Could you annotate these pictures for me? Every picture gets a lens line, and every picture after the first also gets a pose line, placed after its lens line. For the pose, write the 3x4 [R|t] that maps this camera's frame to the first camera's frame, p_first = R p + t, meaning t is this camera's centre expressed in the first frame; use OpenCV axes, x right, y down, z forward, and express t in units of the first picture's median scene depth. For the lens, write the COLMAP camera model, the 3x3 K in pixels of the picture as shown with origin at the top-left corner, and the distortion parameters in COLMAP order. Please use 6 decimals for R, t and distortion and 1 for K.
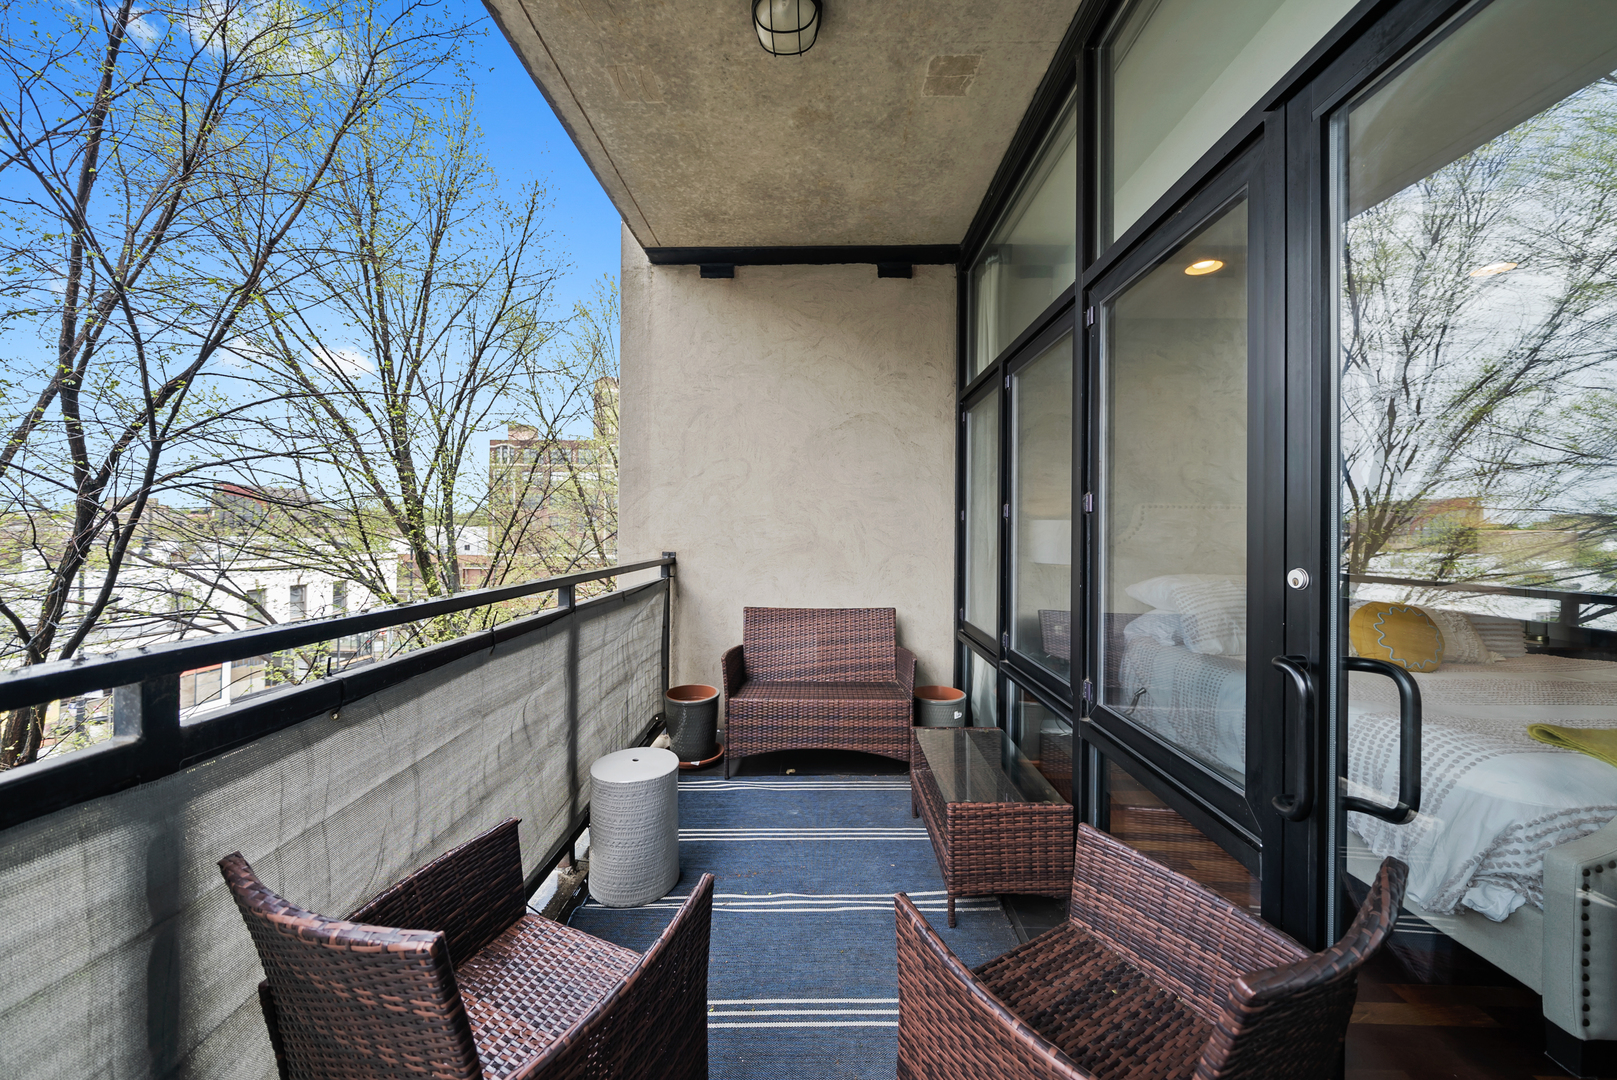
lens RADIAL K [[587.6, 0, 796.7], [0, 587.6, 520.4], [0, 0, 1]] dist [0.002942, -0.000818]
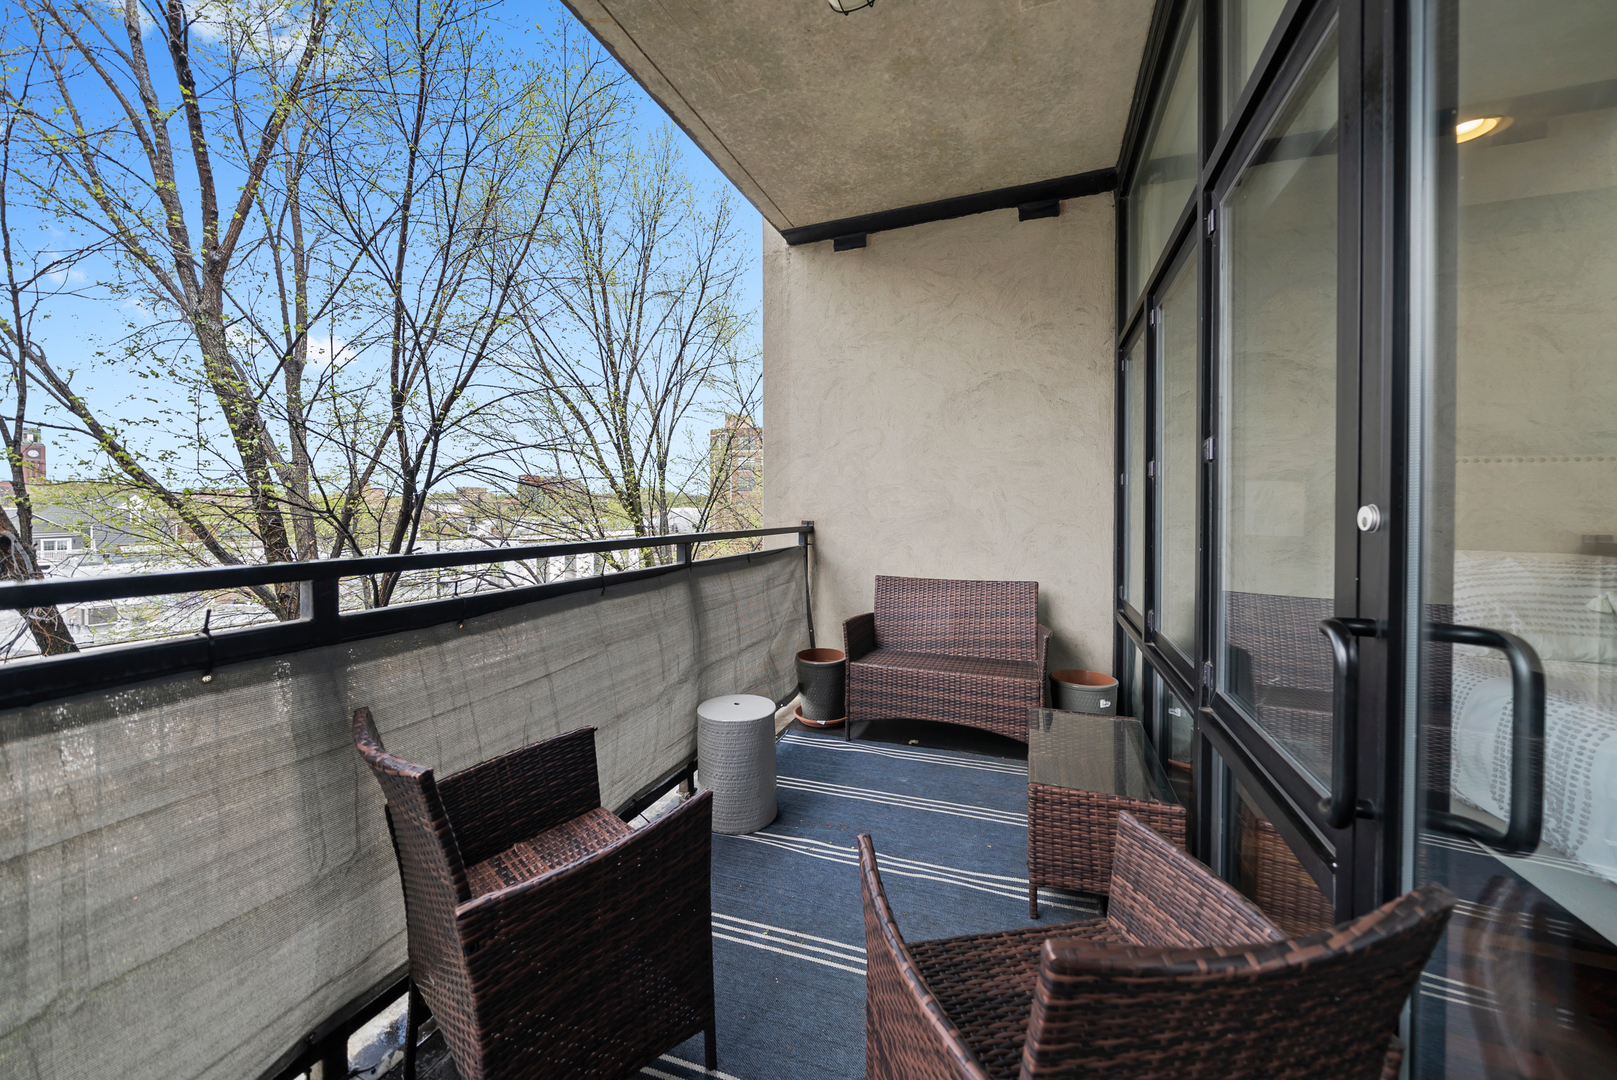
lens RADIAL K [[587.6, 0, 787.1], [0, 587.6, 507.4], [0, 0, 1]] dist [0.002942, -0.000818]
pose [[0.938948, -0.003028, -0.344046, 0.143719], [0.007285, 0.999912, 0.011082, 0.025124], [0.343982, -0.012912, 0.938888, 0.010601]]
